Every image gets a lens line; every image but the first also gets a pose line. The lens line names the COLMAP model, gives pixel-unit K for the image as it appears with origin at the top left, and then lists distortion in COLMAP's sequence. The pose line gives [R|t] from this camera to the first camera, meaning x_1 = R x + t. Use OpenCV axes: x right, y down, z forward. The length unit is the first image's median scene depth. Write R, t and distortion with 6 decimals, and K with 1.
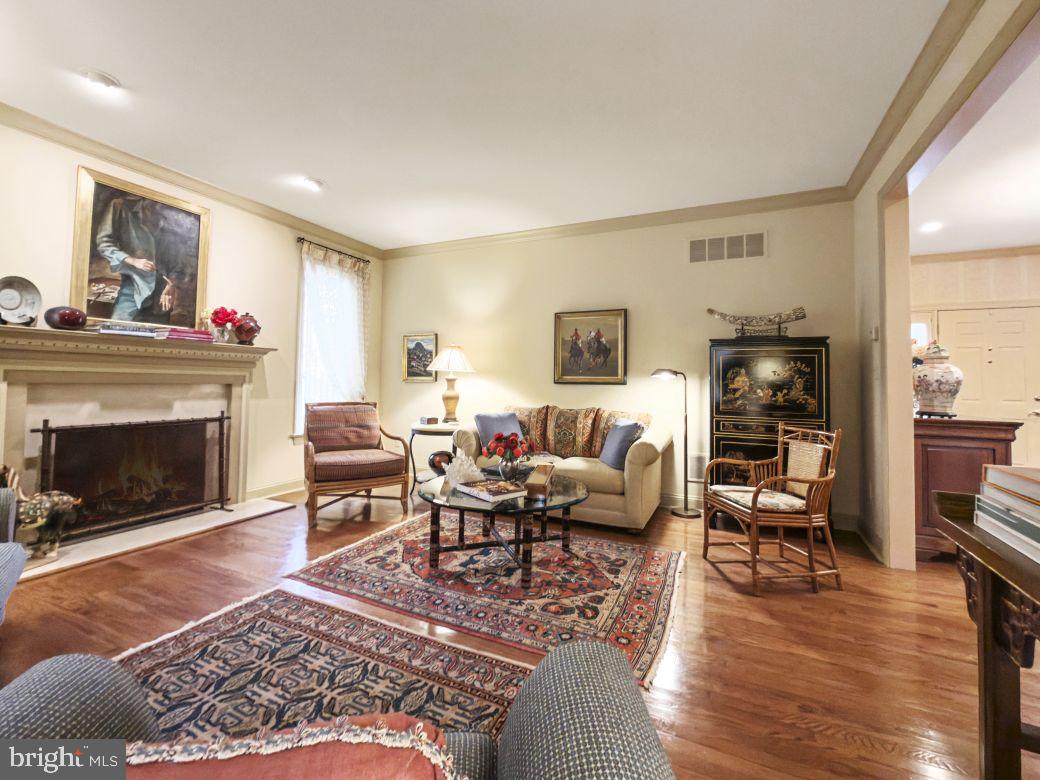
lens RADIAL K [[455.0, 0, 519.4], [0, 455.0, 366.3], [0, 0, 1]] dist [-0.002785, -0.000367]
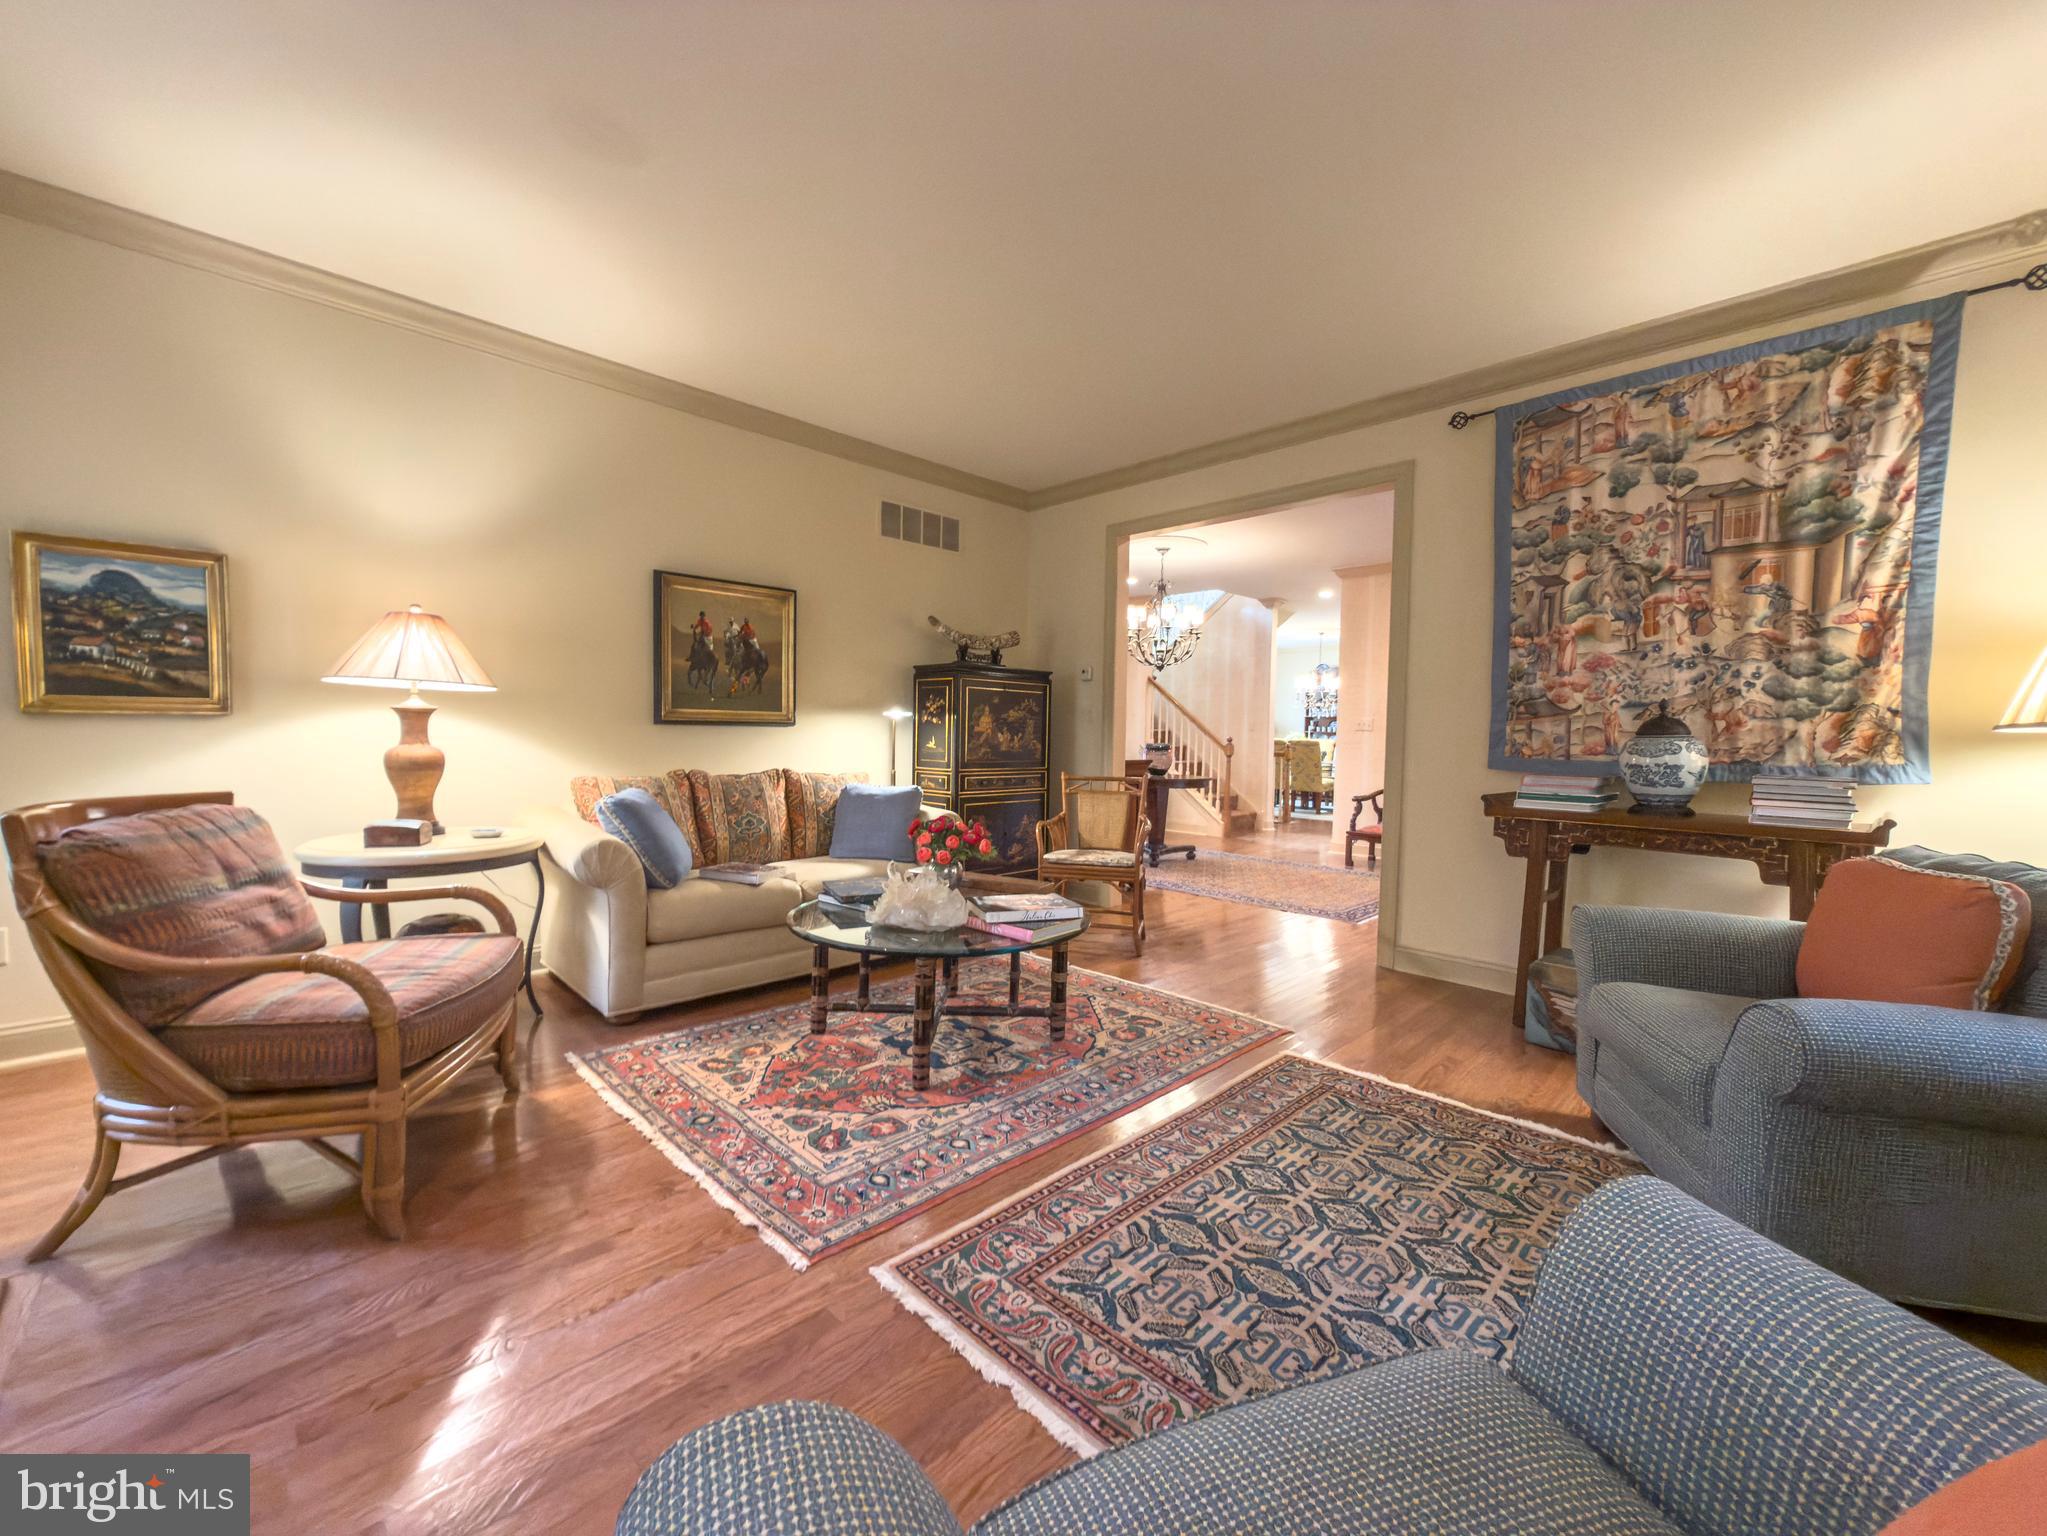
lens RADIAL K [[815.4, 0, 1022.3], [0, 815.4, 771.5], [0, 0, 1]] dist [-0.001589, 0.001047]
pose [[0.344287, -0.057595, 0.937096, -0.952271], [-0.047841, 0.995744, 0.078776, 0.005169], [-0.937645, -0.071953, 0.340066, 0.582174]]
